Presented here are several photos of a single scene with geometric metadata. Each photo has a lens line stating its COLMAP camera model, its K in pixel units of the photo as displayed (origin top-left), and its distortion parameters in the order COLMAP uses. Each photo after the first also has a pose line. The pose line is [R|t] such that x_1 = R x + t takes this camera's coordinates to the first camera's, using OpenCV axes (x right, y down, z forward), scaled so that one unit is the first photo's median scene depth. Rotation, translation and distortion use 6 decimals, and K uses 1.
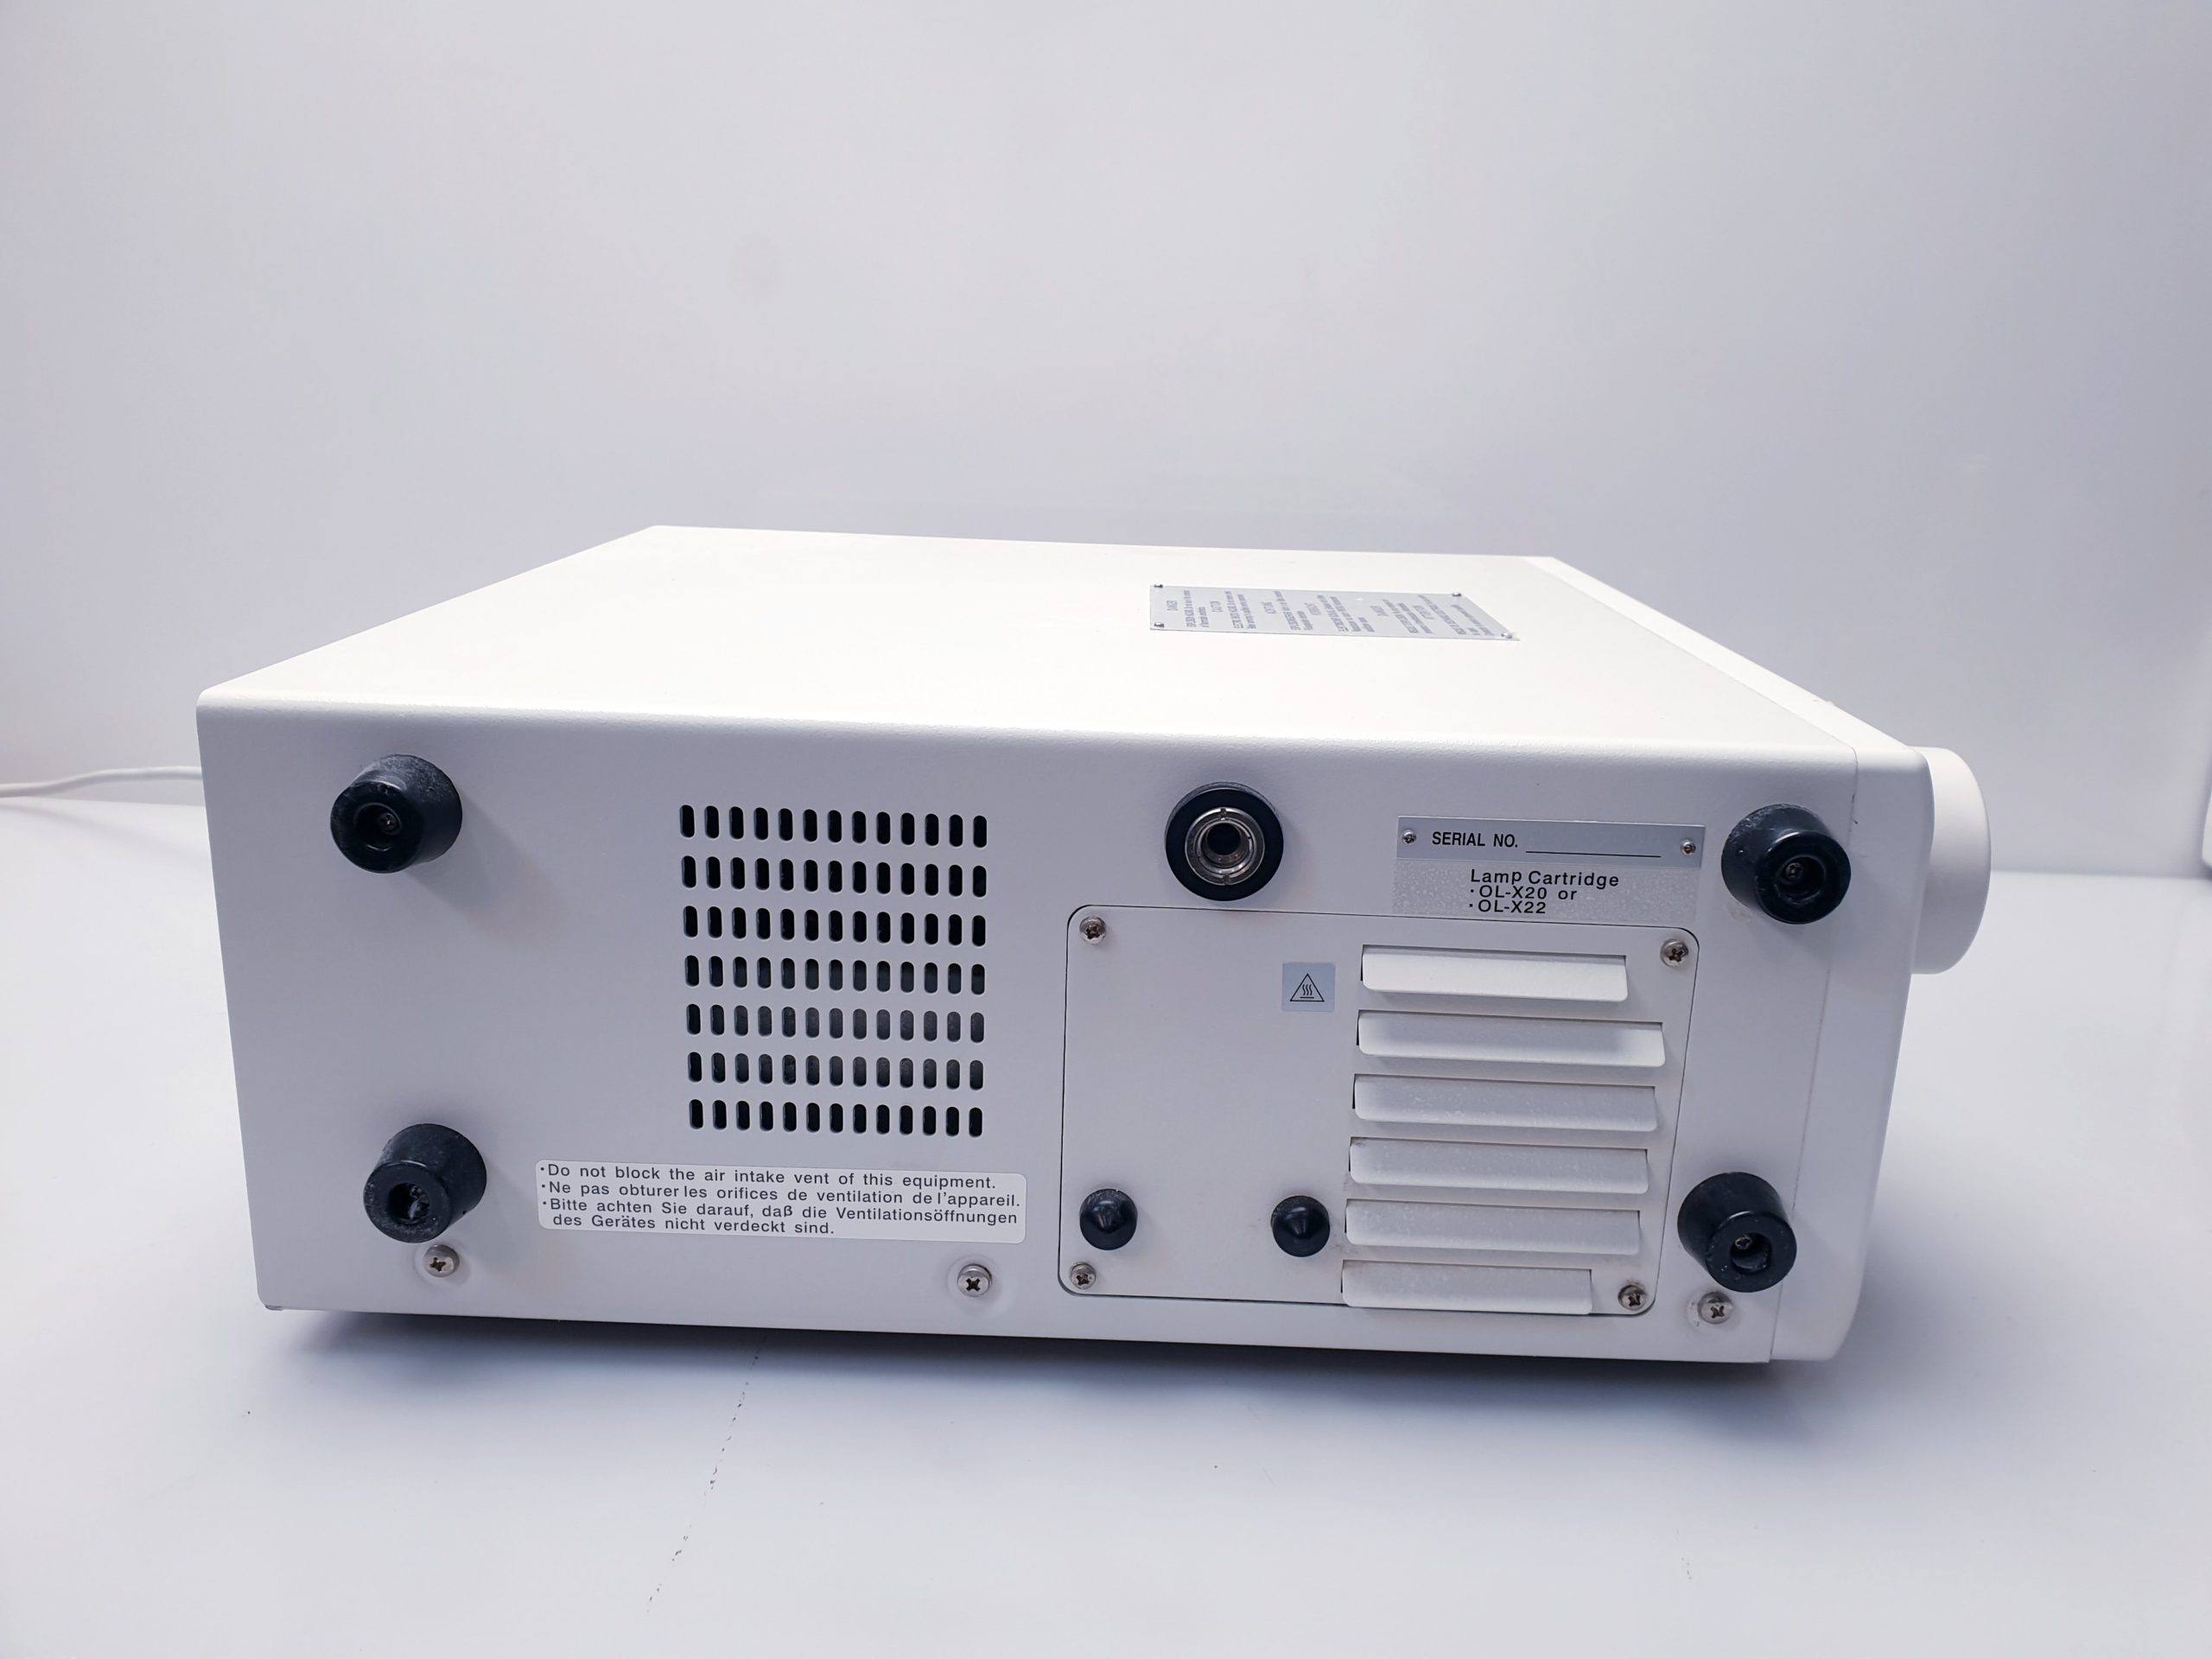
lens RADIAL K [[1702.8, 0, 1129.1], [0, 1702.8, 814.2], [0, 0, 1]] dist [0.083261, -0.175801]
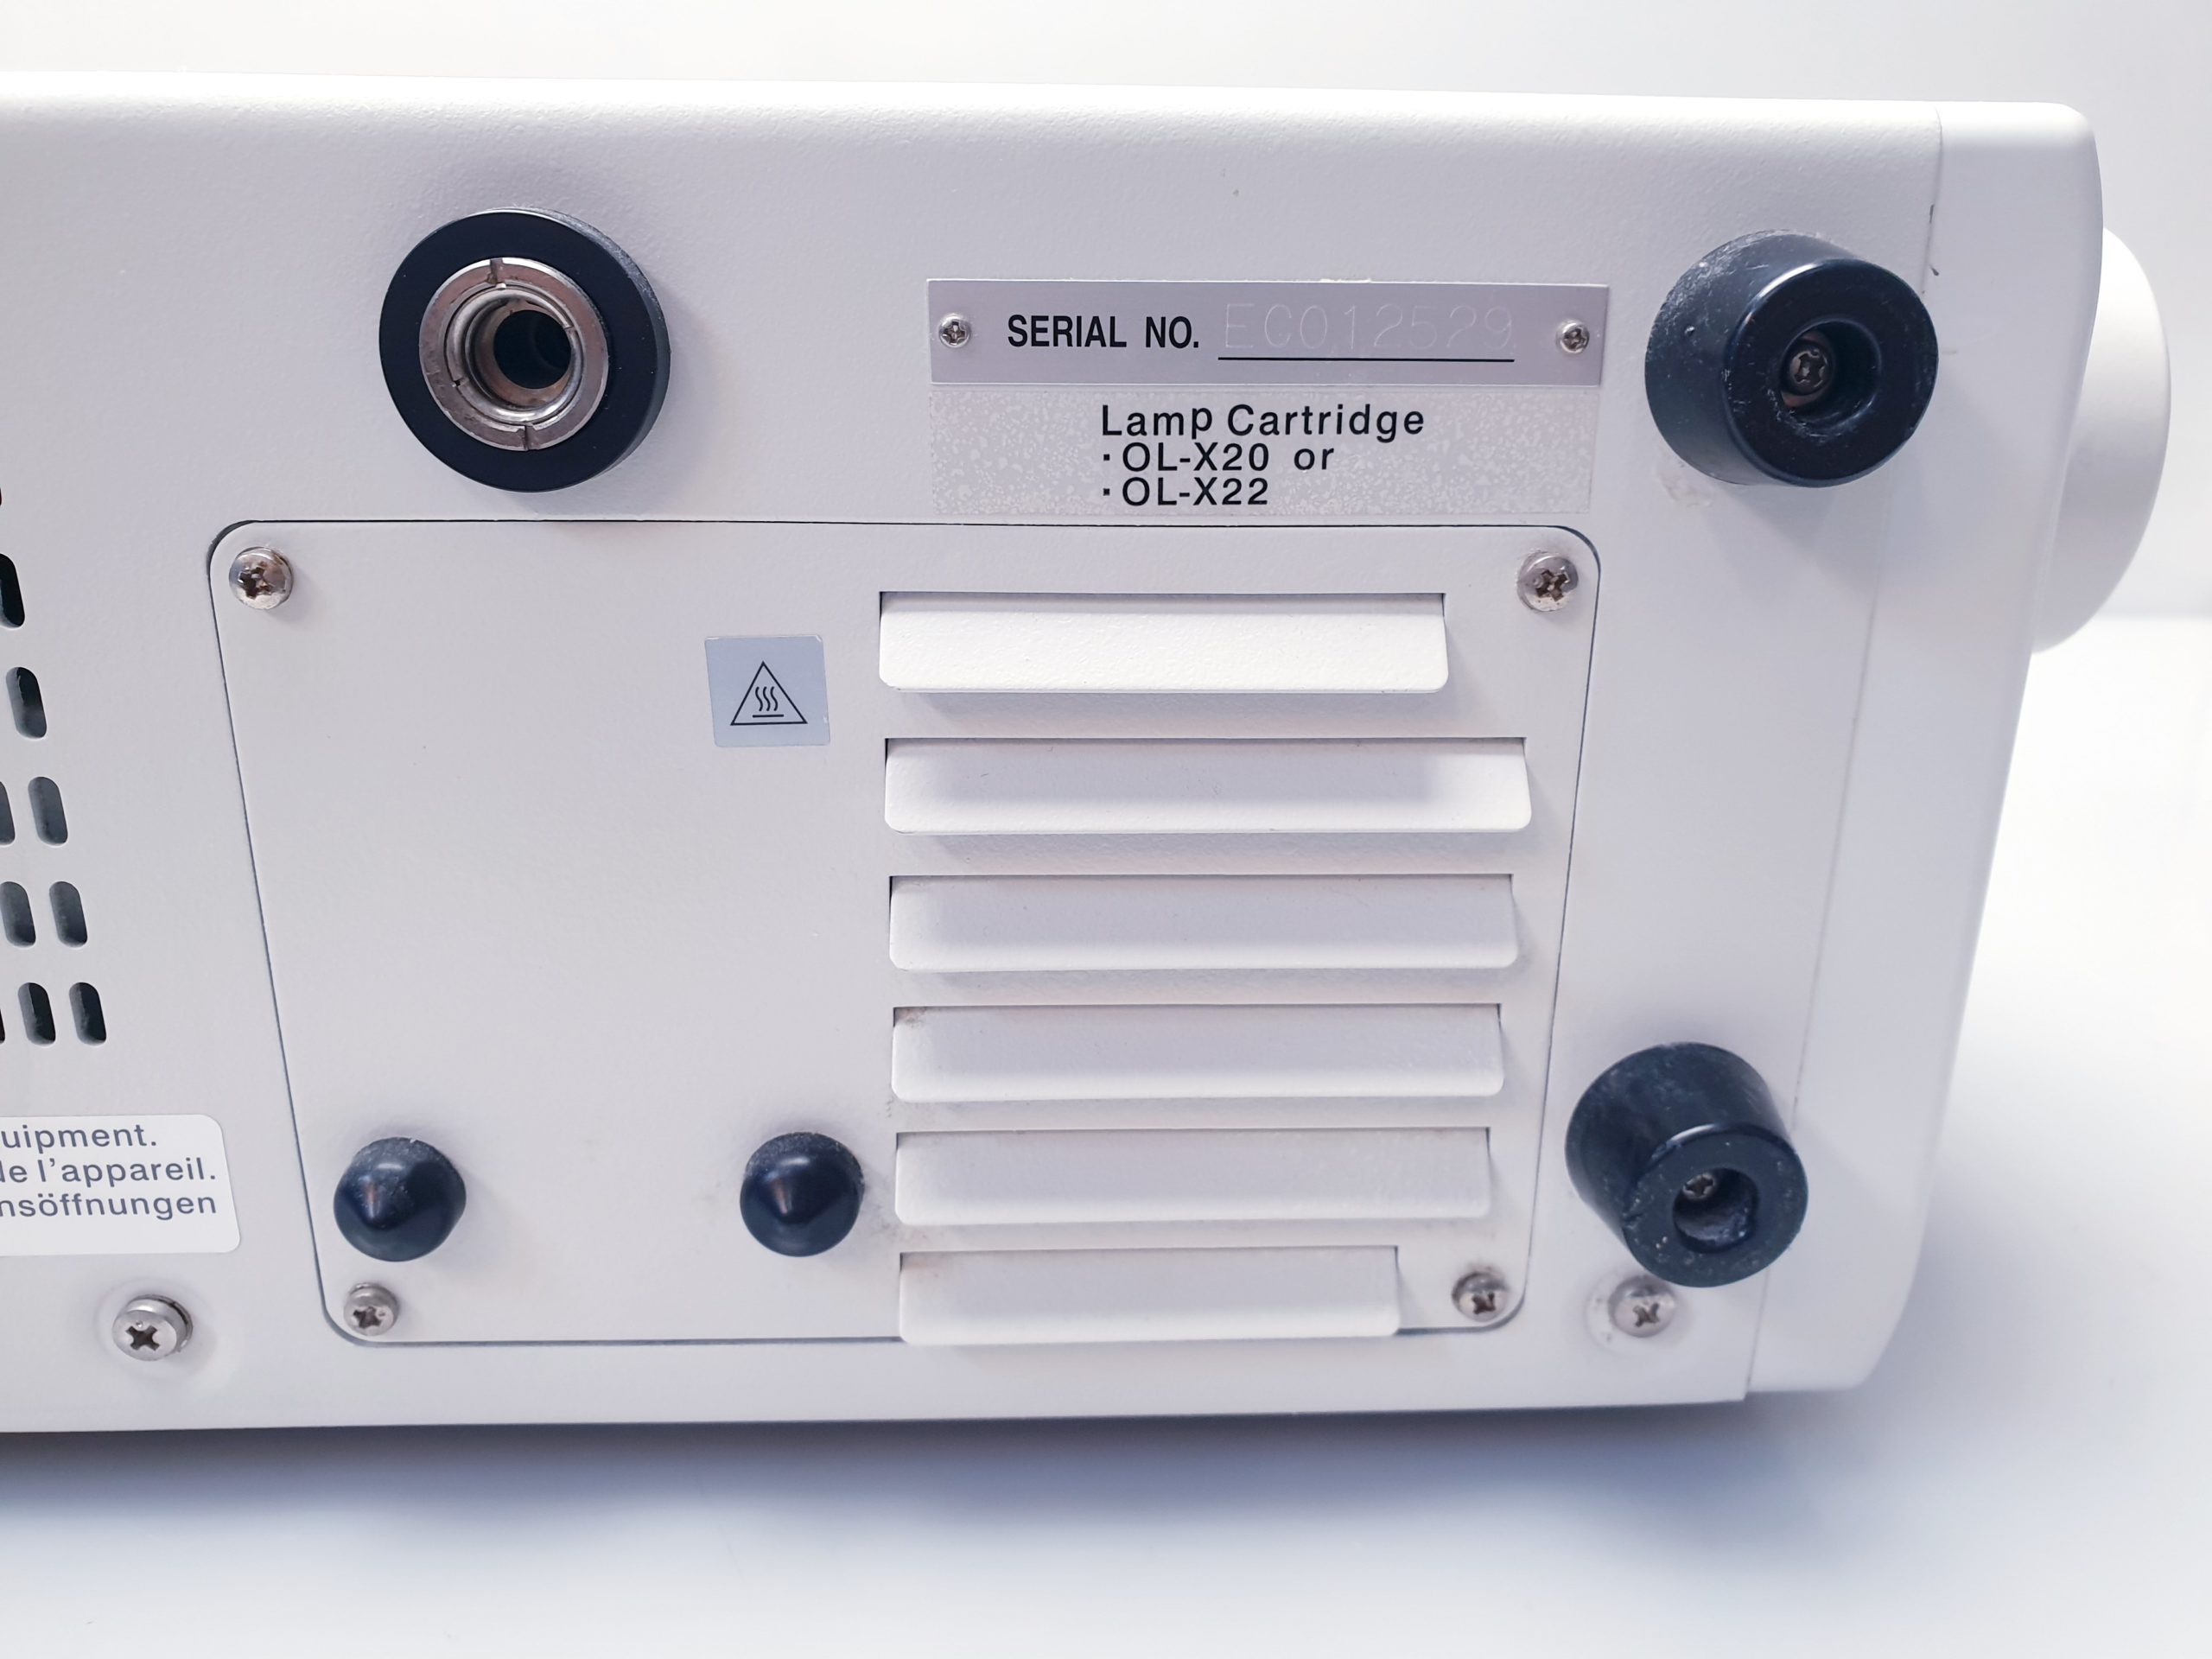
lens RADIAL K [[1702.8, 0, 1113.3], [0, 1702.8, 833.7], [0, 0, 1]] dist [0.083261, -0.175801]
pose [[0.998642, -0.038903, 0.034646, 0.180046], [0.036103, 0.996295, 0.078053, 0.106695], [-0.037554, -0.076697, 0.996347, 0.532470]]
